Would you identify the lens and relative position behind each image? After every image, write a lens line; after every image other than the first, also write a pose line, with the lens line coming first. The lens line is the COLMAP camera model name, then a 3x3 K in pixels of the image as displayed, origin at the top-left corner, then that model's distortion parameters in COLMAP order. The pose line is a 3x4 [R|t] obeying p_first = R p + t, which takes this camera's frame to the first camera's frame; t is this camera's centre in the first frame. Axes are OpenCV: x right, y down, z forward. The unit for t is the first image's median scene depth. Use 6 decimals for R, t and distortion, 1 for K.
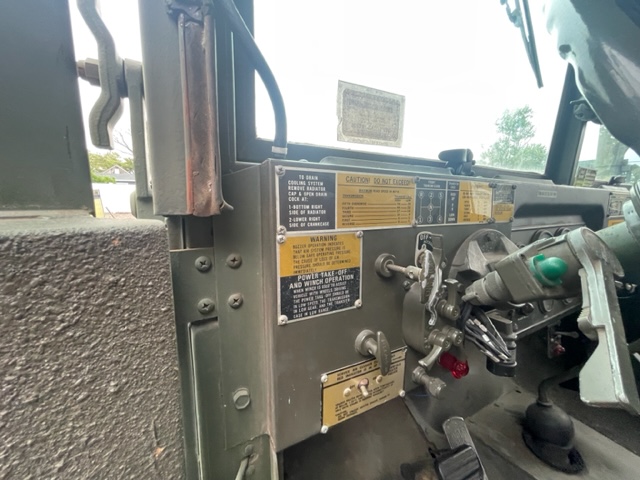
lens RADIAL K [[259.1, 0, 316.6], [0, 259.1, 239.4], [0, 0, 1]] dist [-0.001835, 0.000380]
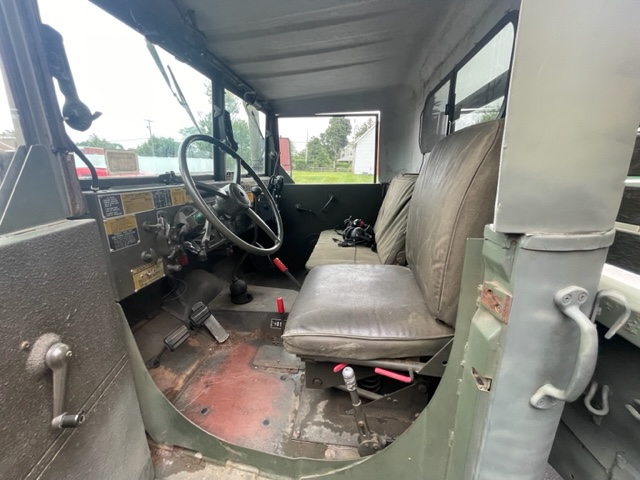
lens RADIAL K [[259.1, 0, 316.6], [0, 259.1, 239.4], [0, 0, 1]] dist [-0.001835, 0.000380]
pose [[0.585697, -0.212545, 0.782166, -0.805341], [0.114113, 0.977017, 0.180044, -0.041654], [-0.802457, -0.016195, 0.596490, -1.945606]]
